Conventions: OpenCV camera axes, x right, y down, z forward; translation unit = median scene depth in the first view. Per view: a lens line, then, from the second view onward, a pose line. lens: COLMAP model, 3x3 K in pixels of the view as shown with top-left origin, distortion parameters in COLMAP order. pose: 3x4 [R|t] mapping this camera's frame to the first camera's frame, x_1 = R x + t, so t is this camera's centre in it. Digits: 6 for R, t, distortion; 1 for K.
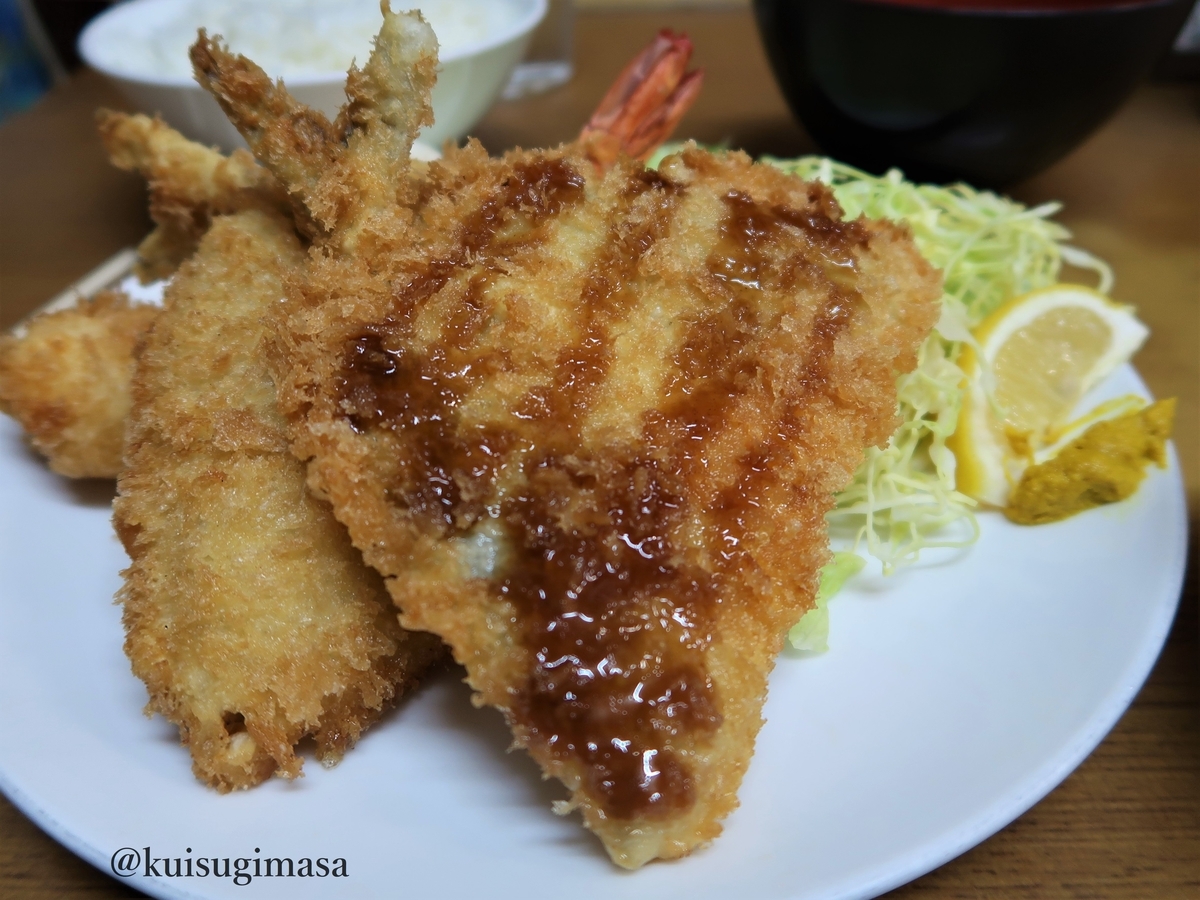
lens RADIAL K [[899.1, 0, 595.6], [0, 899.1, 448.5], [0, 0, 1]] dist [0.000908, 0.002784]
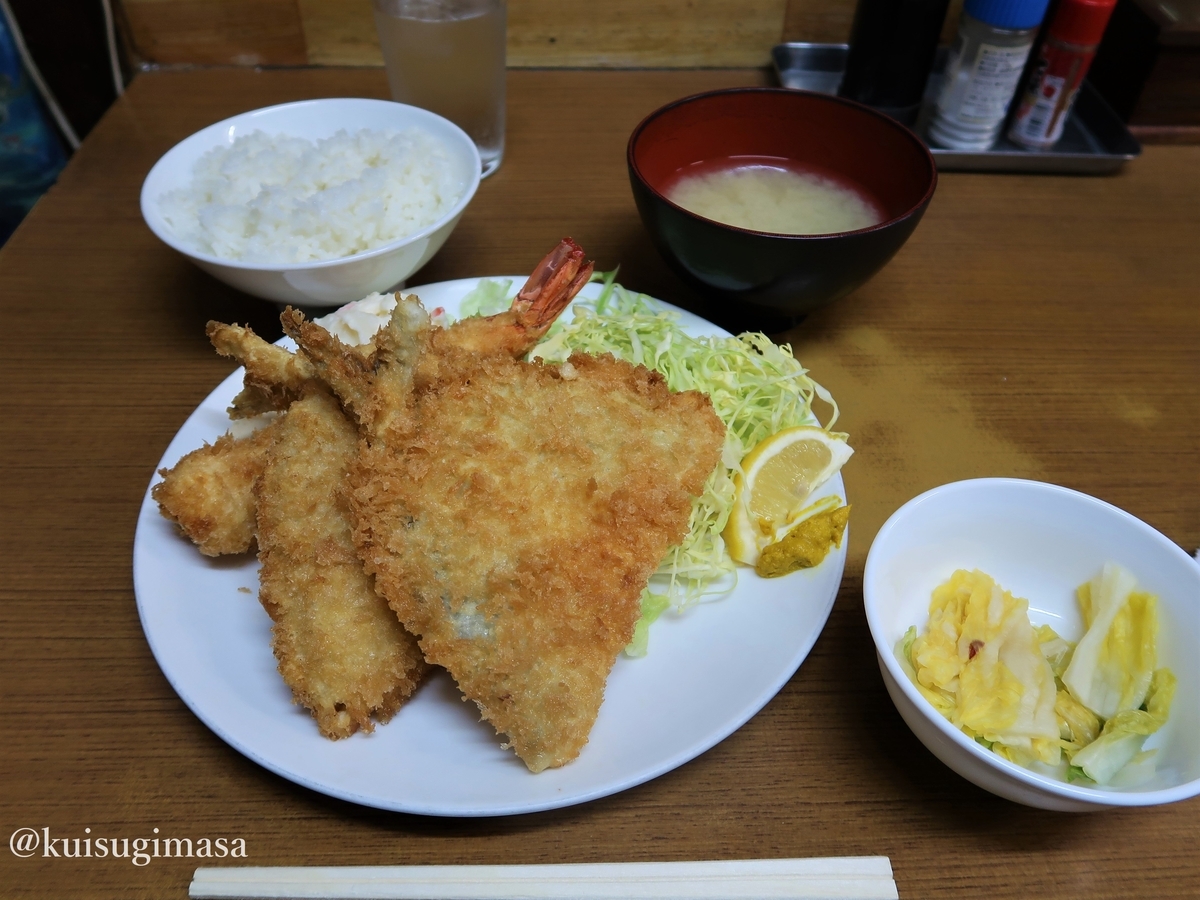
lens RADIAL K [[899.1, 0, 595.6], [0, 899.1, 448.5], [0, 0, 1]] dist [0.000908, 0.002784]
pose [[0.997401, -0.001144, 0.072042, 0.019221], [-0.007582, 0.992656, 0.120734, -0.424025], [-0.071651, -0.120967, 0.990067, -0.788003]]
